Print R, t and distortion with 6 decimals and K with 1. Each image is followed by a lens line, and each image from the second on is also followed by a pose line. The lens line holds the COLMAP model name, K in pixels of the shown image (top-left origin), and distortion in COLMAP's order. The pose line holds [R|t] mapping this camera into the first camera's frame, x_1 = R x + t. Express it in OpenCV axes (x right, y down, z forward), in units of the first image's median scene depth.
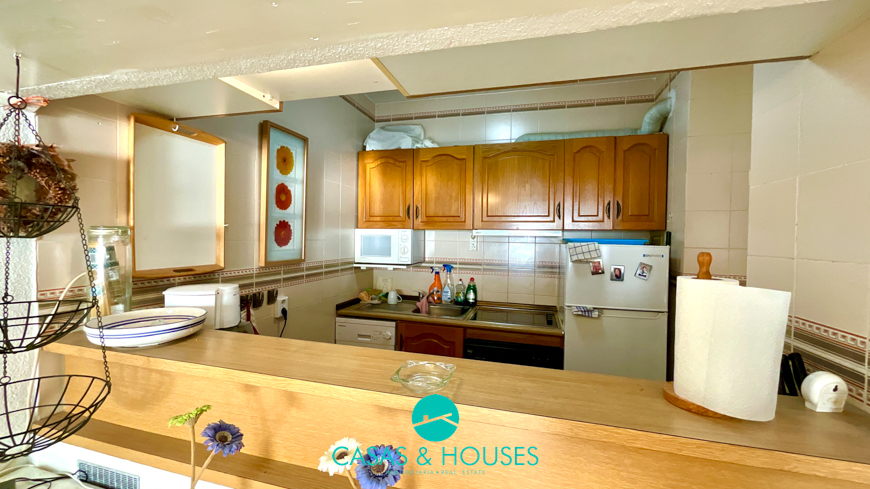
lens RADIAL K [[354.3, 0, 431.5], [0, 354.3, 243.7], [0, 0, 1]] dist [0.003148, 0.001599]
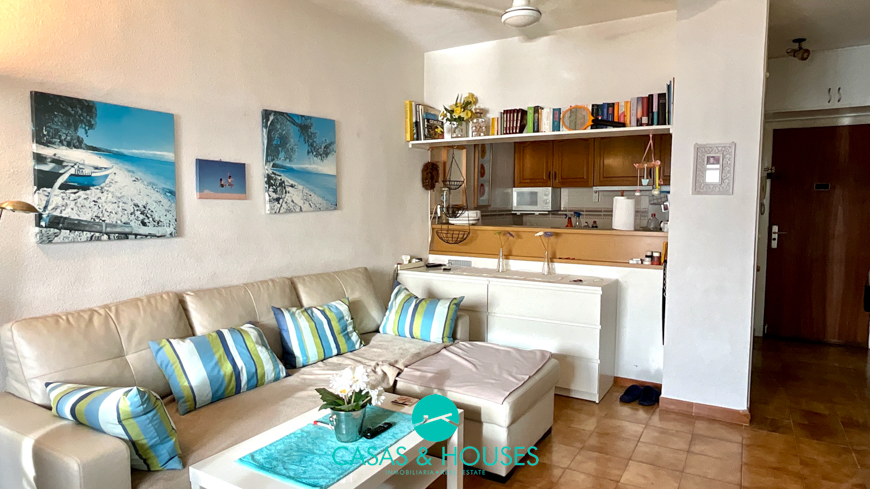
lens RADIAL K [[536.3, 0, 443.5], [0, 536.3, 246.9], [0, 0, 1]] dist [0.006348, 0.000947]
pose [[0.974285, 0.004686, -0.225270, 0.011748], [0.008598, 0.998282, 0.057950, 0.087855], [0.225155, -0.058397, 0.972571, -1.546451]]
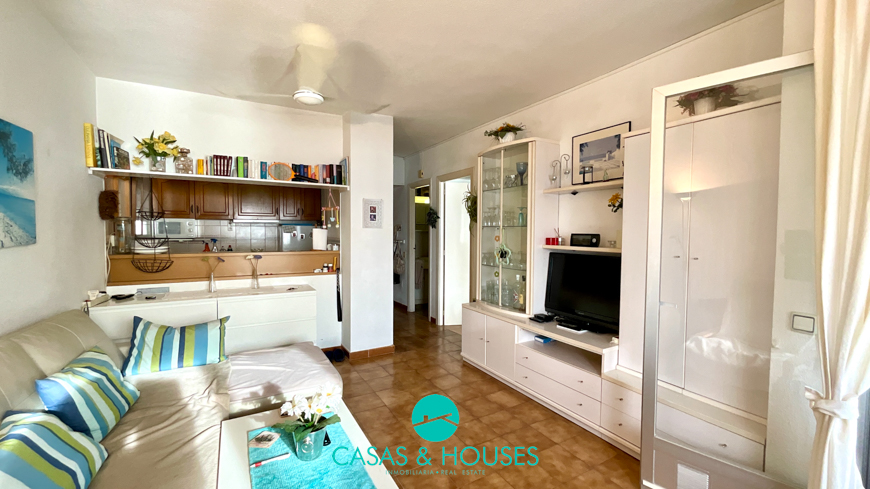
lens RADIAL K [[354.3, 0, 434.1], [0, 354.3, 245.0], [0, 0, 1]] dist [0.003148, 0.001599]
pose [[0.681392, -0.044345, 0.730574, -0.647532], [0.023004, 0.998967, 0.039180, 0.058658], [-0.731557, -0.009891, 0.681708, -1.325857]]
